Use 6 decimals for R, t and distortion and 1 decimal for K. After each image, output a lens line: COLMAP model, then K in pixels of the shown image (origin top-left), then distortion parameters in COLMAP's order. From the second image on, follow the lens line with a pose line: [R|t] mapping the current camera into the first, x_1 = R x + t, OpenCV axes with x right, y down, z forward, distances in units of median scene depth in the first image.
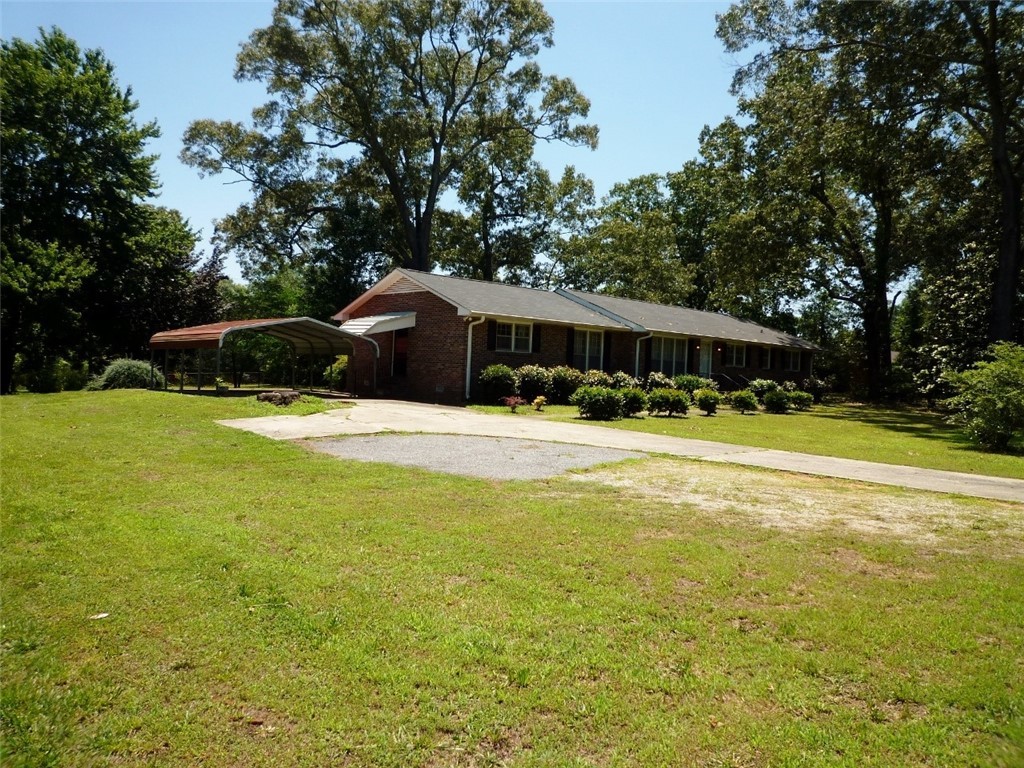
lens RADIAL K [[765.6, 0, 512.0], [0, 765.6, 384.0], [0, 0, 1]] dist [0.043280, -0.000729]
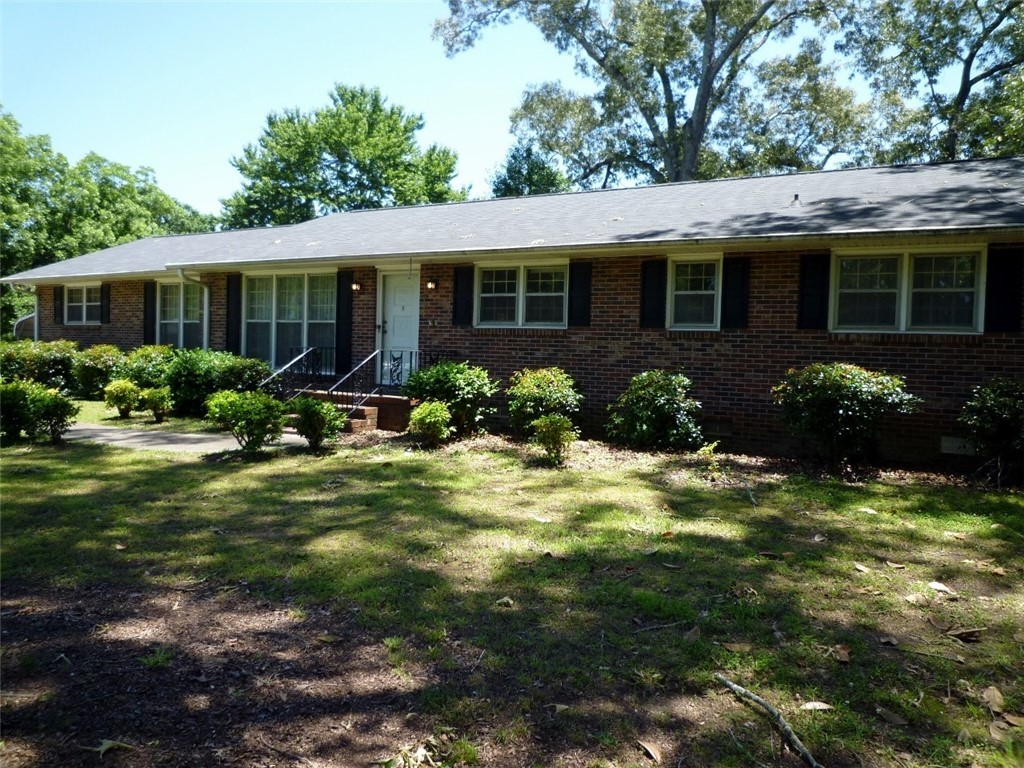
lens RADIAL K [[765.6, 0, 512.0], [0, 765.6, 384.0], [0, 0, 1]] dist [0.043280, -0.000729]
pose [[0.364841, 0.003464, -0.931063, 0.764004], [-0.017537, 0.999841, -0.003152, 0.007702], [0.930905, 0.017478, 0.364844, 1.020353]]
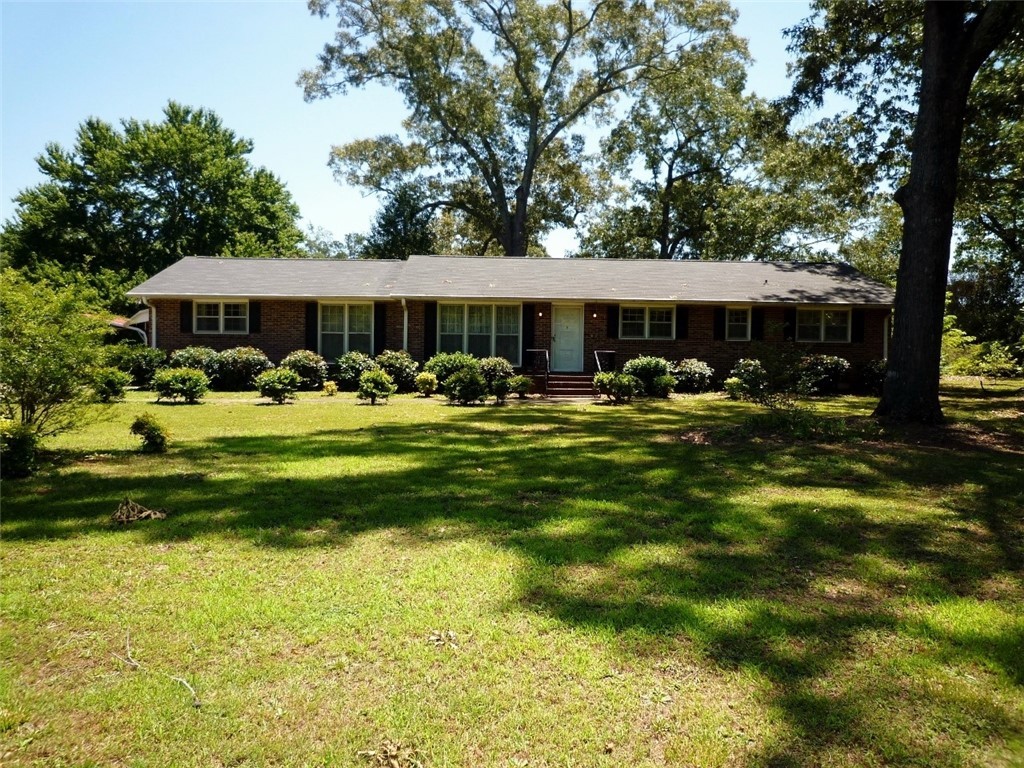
lens RADIAL K [[765.6, 0, 512.0], [0, 765.6, 384.0], [0, 0, 1]] dist [0.043280, -0.000729]
pose [[0.758089, -0.017836, -0.651907, 0.786221], [0.011020, 0.999834, -0.014540, 0.030651], [0.652058, 0.003838, 0.758160, 0.507709]]
